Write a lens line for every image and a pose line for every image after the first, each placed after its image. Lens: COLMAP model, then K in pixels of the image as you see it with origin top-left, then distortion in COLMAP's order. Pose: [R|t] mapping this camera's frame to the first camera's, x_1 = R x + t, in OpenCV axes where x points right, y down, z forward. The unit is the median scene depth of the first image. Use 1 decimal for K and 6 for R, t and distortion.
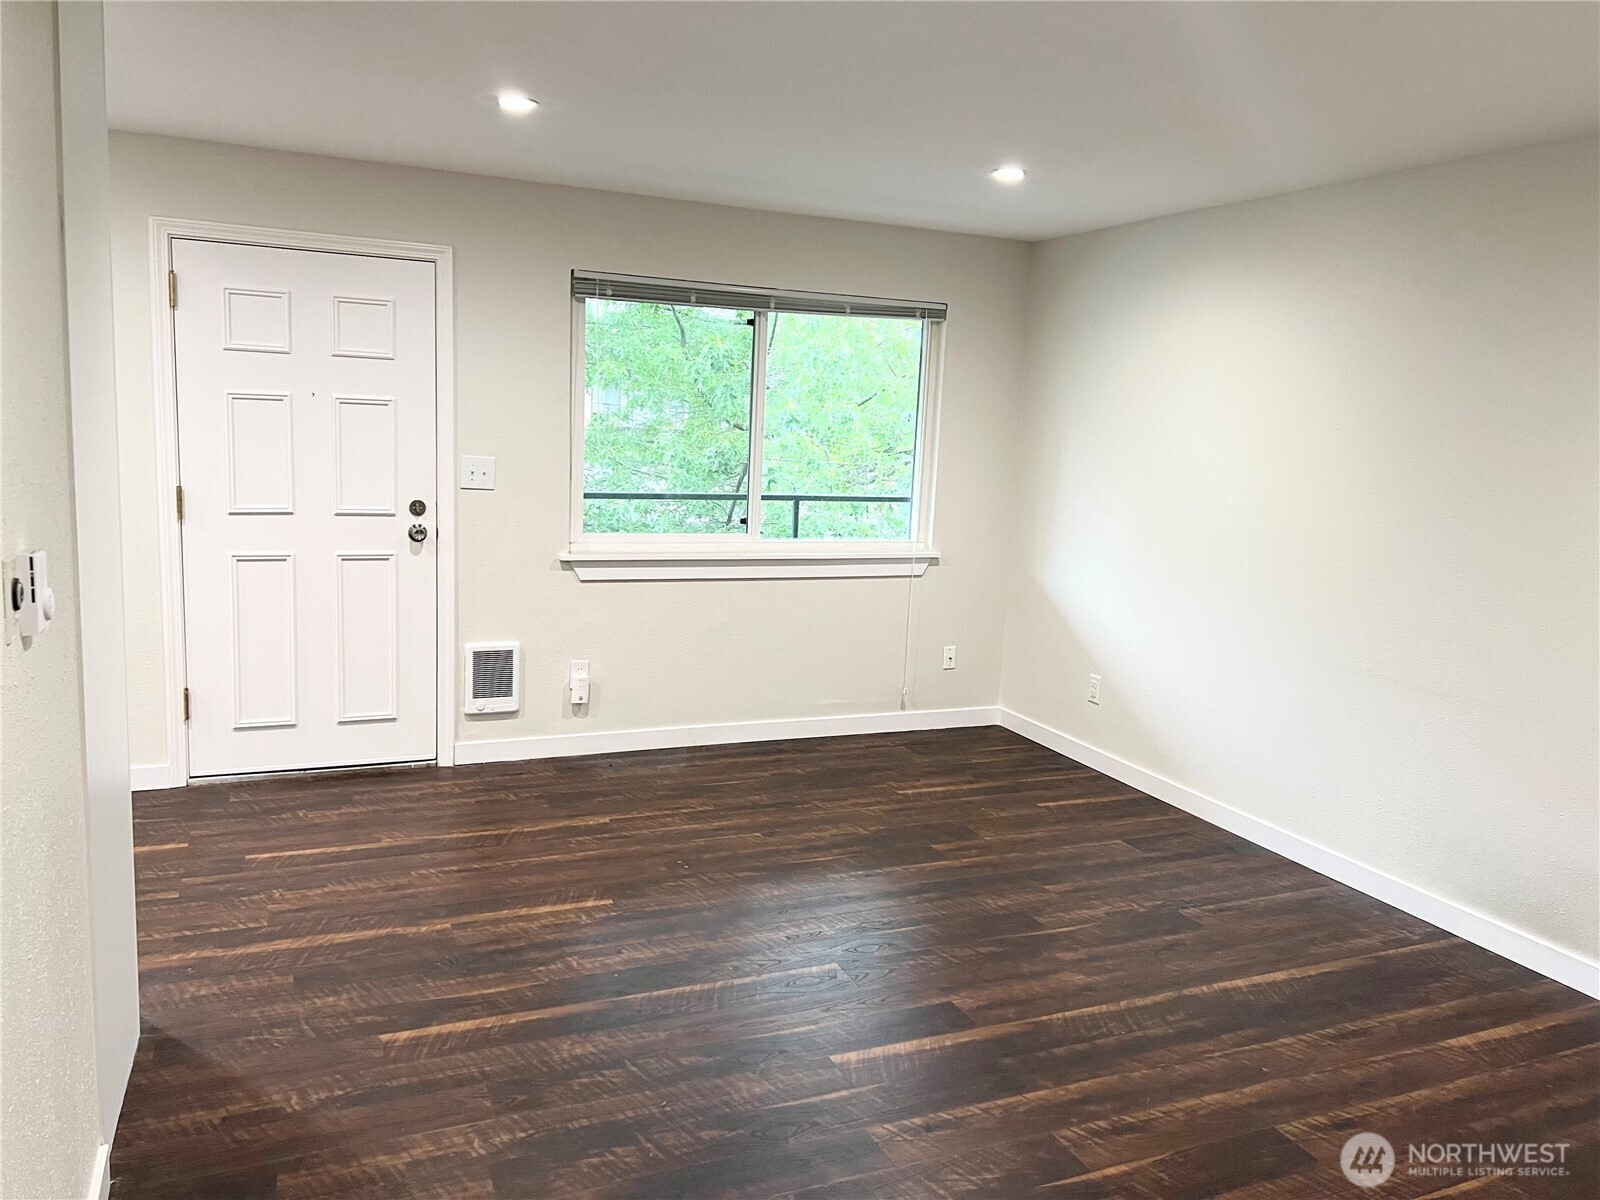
lens RADIAL K [[1204.7, 0, 807.9], [0, 1204.7, 592.5], [0, 0, 1]] dist [0.049889, -0.042959]
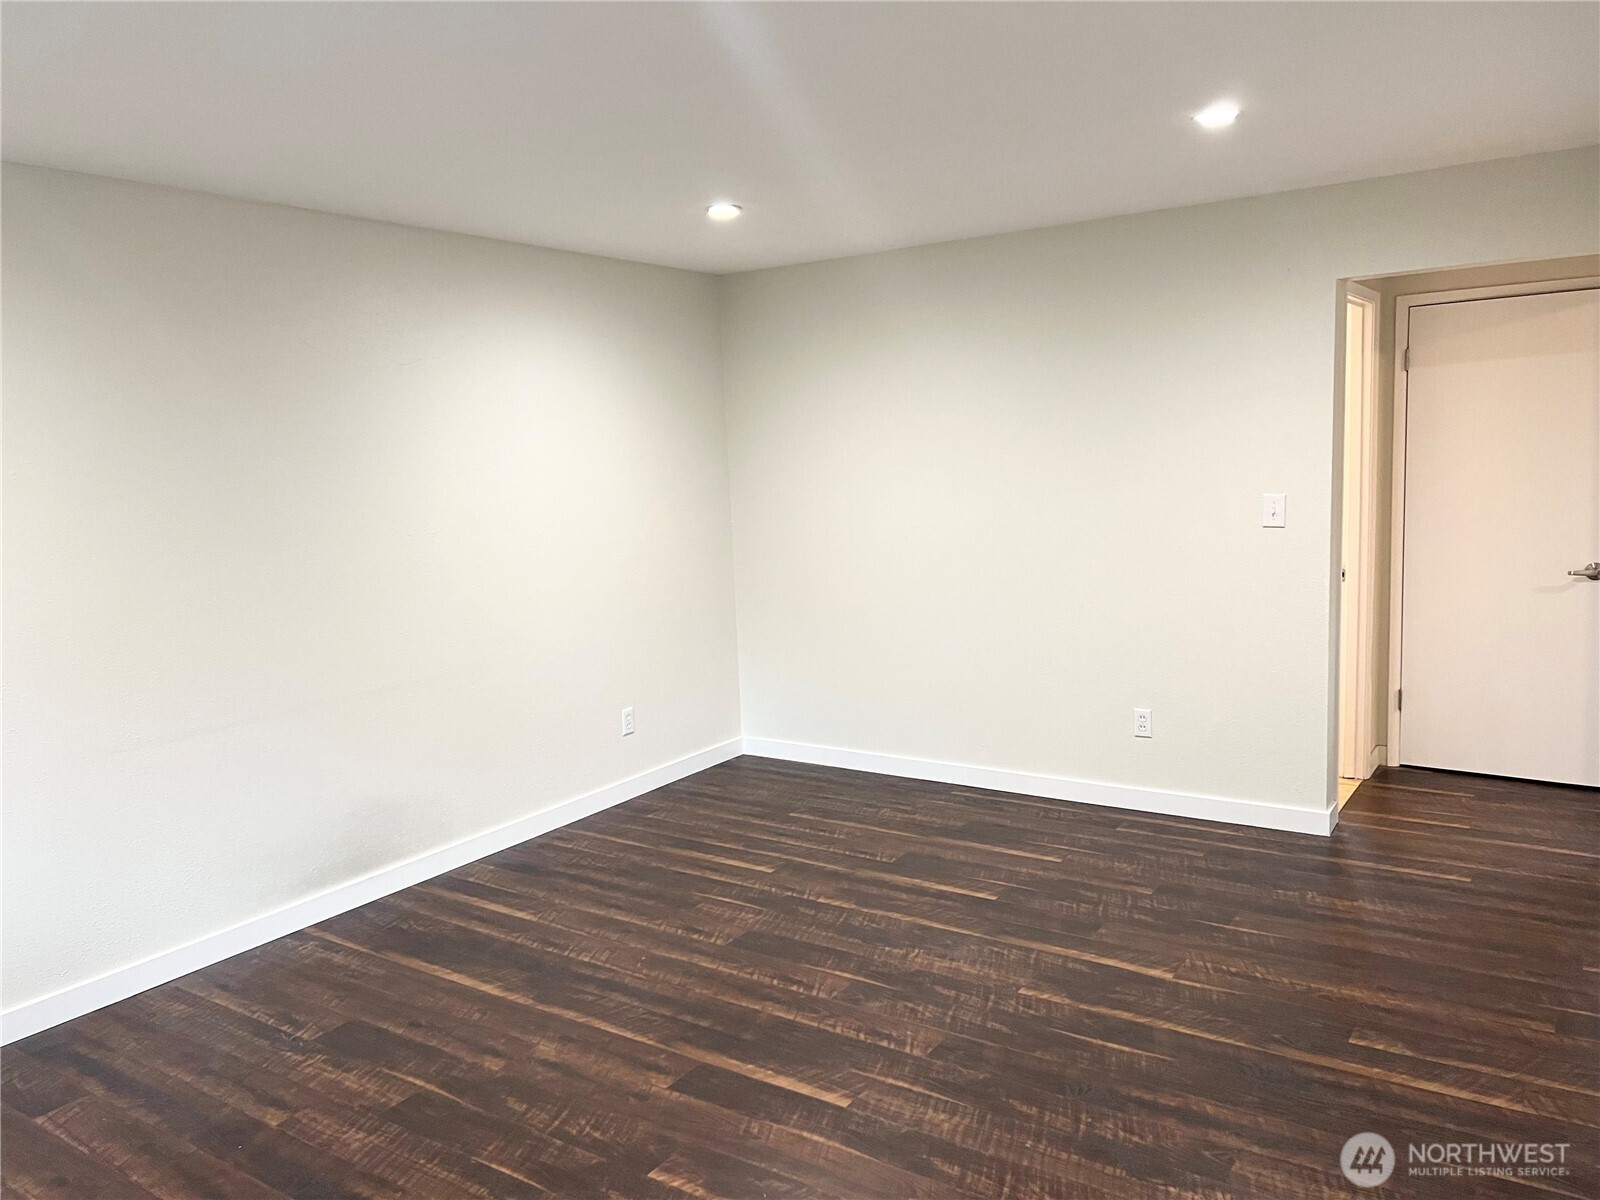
lens RADIAL K [[1204.7, 0, 804.7], [0, 1204.7, 603.7], [0, 0, 1]] dist [0.049889, -0.042959]
pose [[-0.540732, -0.128406, 0.831337, -0.623553], [0.137906, 0.961378, 0.238191, -0.209264], [-0.829814, 0.243444, -0.502139, 1.221774]]
